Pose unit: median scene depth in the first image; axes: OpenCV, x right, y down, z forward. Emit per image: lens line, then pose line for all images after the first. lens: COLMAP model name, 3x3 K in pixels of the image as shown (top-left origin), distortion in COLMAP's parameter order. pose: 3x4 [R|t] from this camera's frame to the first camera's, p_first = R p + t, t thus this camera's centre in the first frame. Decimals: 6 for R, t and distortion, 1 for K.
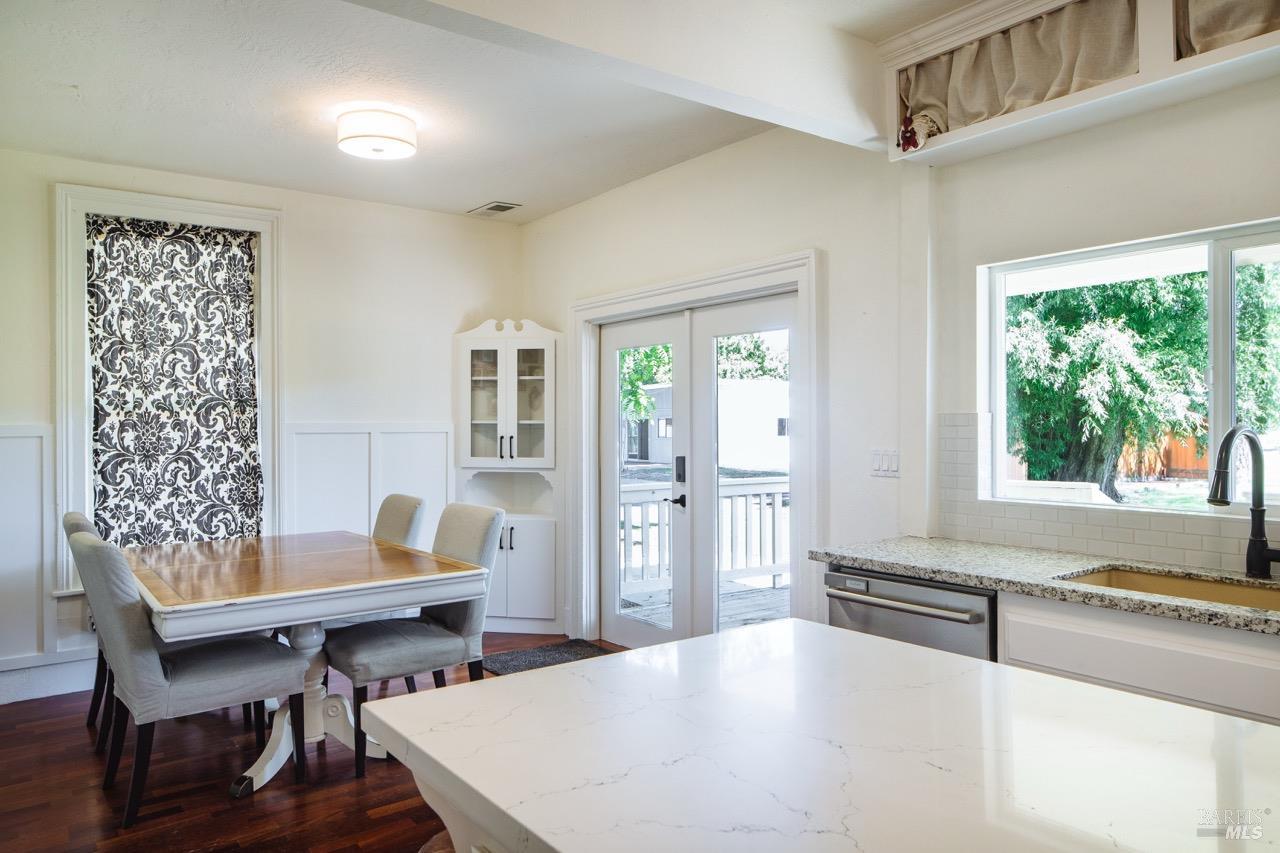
lens RADIAL K [[864.9, 0, 635.7], [0, 864.9, 424.6], [0, 0, 1]] dist [-0.008707, 0.000773]
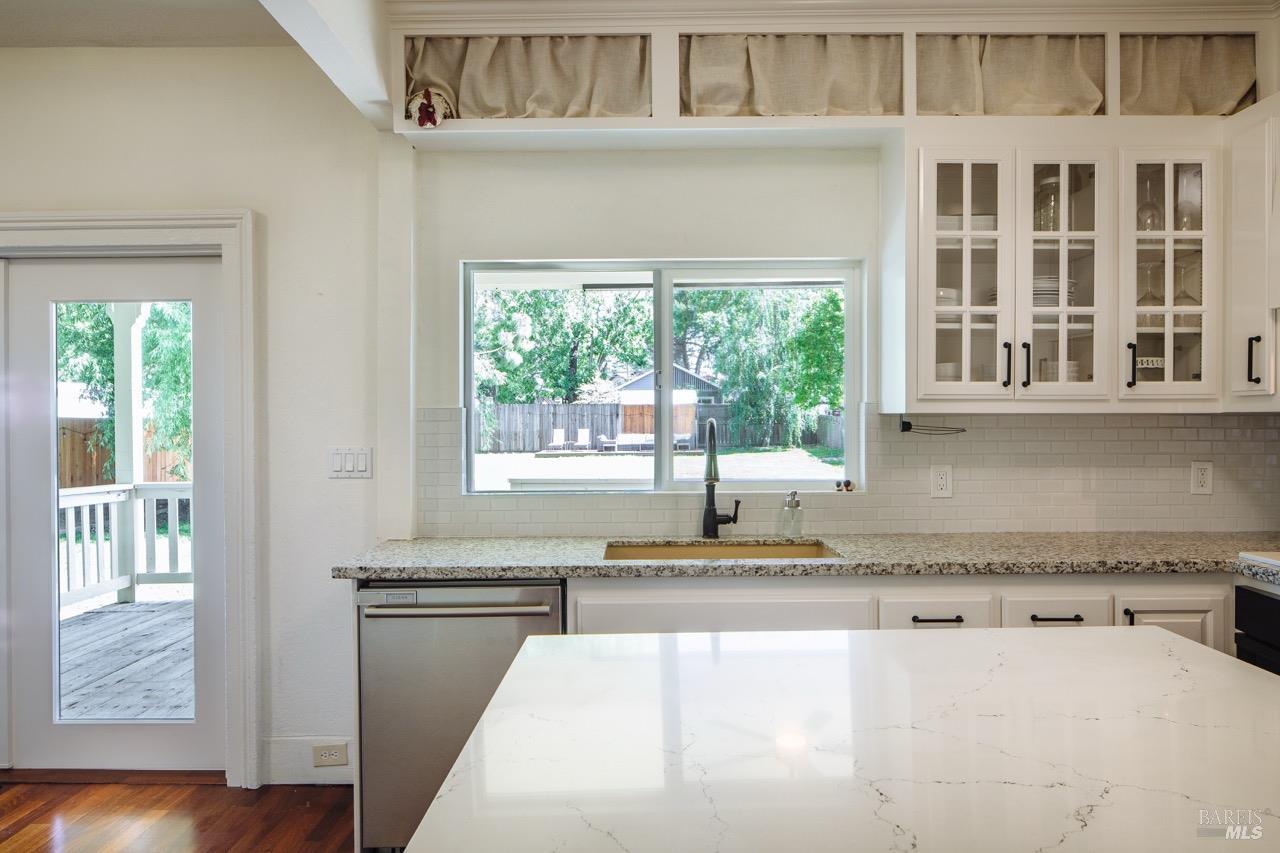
lens RADIAL K [[864.9, 0, 640.1], [0, 864.9, 422.1], [0, 0, 1]] dist [-0.008707, 0.000773]
pose [[0.594878, -0.000152, 0.803816, -0.329658], [0.004594, 0.999984, -0.003211, 0.008124], [-0.803803, 0.005603, 0.594869, 0.284652]]
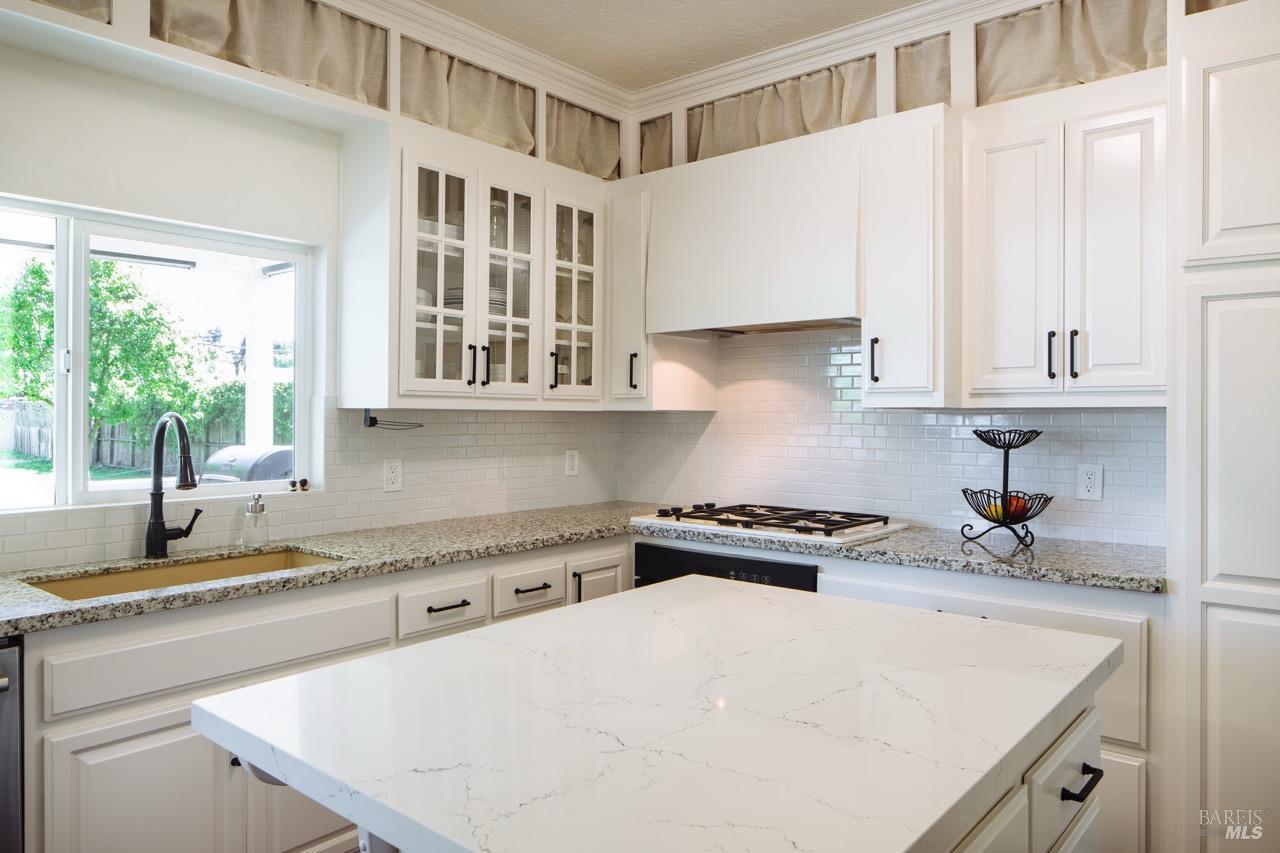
lens RADIAL K [[864.9, 0, 639.5], [0, 864.9, 414.0], [0, 0, 1]] dist [-0.008707, 0.000773]
pose [[-0.237651, 0.004358, 0.971341, -0.387970], [0.002508, 0.999989, -0.003873, 0.006984], [-0.971347, 0.001516, -0.237659, 0.604194]]
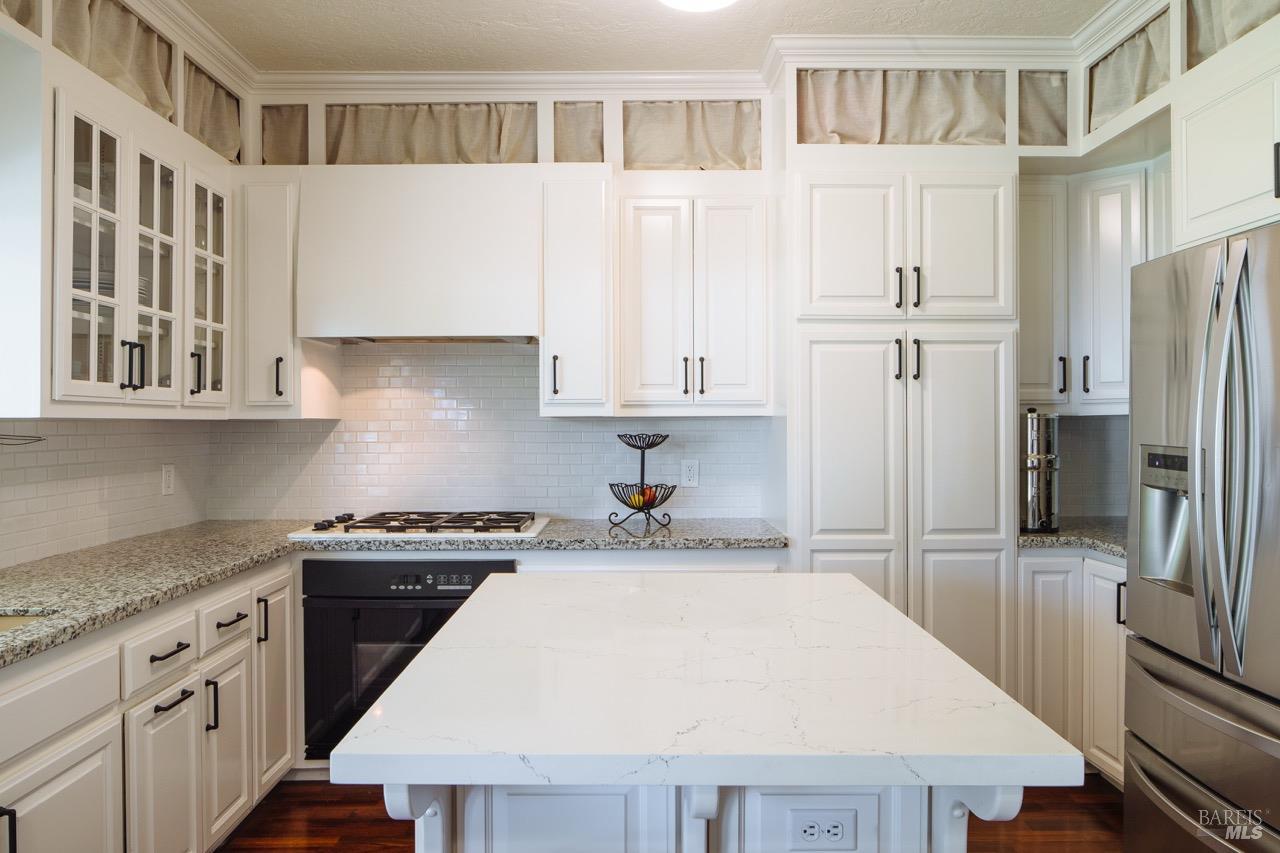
lens RADIAL K [[864.9, 0, 640.0], [0, 864.9, 423.9], [0, 0, 1]] dist [-0.008707, 0.000773]
pose [[-0.810150, 0.003603, 0.586211, -0.236744], [0.007847, 0.999958, 0.004699, 0.001723], [-0.586170, 0.008407, -0.810145, 0.983090]]
